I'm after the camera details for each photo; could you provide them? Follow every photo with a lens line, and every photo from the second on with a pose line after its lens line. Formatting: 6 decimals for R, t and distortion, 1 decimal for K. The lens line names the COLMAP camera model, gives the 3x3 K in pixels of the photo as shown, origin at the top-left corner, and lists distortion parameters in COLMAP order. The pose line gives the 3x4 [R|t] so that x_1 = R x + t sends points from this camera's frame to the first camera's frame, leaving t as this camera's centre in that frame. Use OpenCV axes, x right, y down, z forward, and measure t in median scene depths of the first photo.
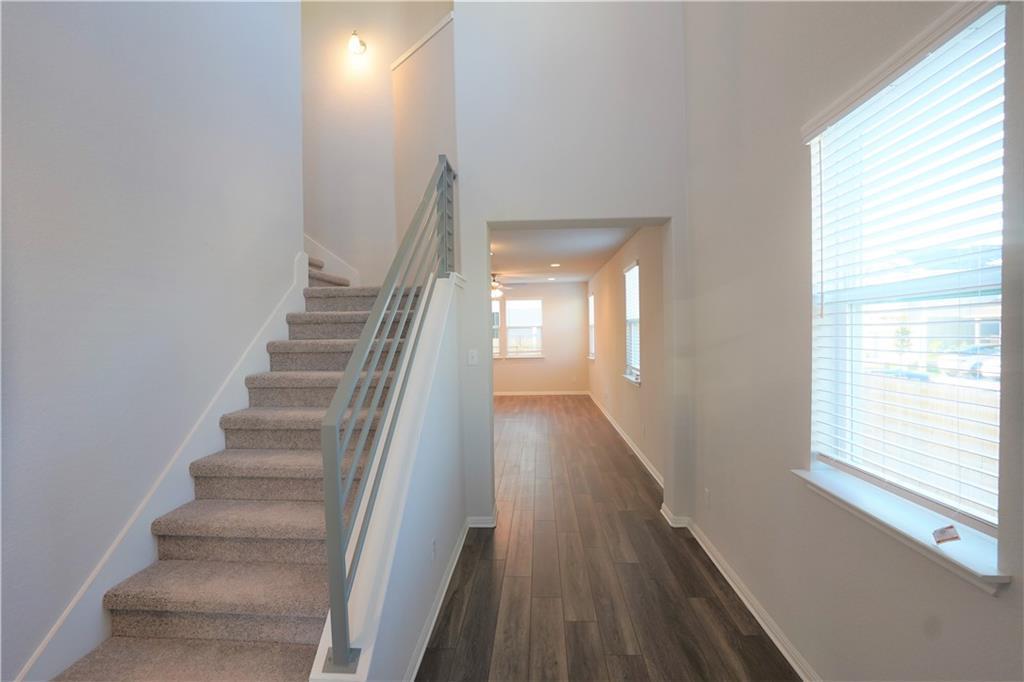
lens RADIAL K [[502.2, 0, 515.0], [0, 502.2, 340.5], [0, 0, 1]] dist [-0.063340, 0.024316]
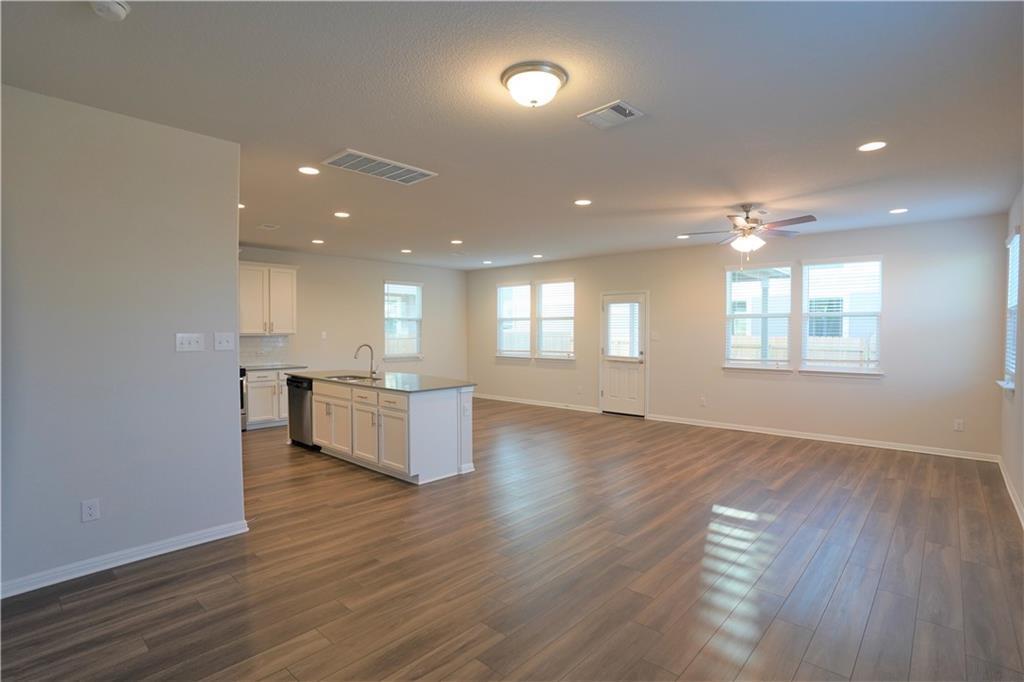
lens RADIAL K [[502.2, 0, 513.9], [0, 502.2, 346.2], [0, 0, 1]] dist [-0.063340, 0.024316]
pose [[0.774925, 0.037847, -0.630919, 0.079131], [-0.027733, 0.999280, 0.025881, 0.003022], [0.631445, -0.002559, 0.775417, 0.386322]]
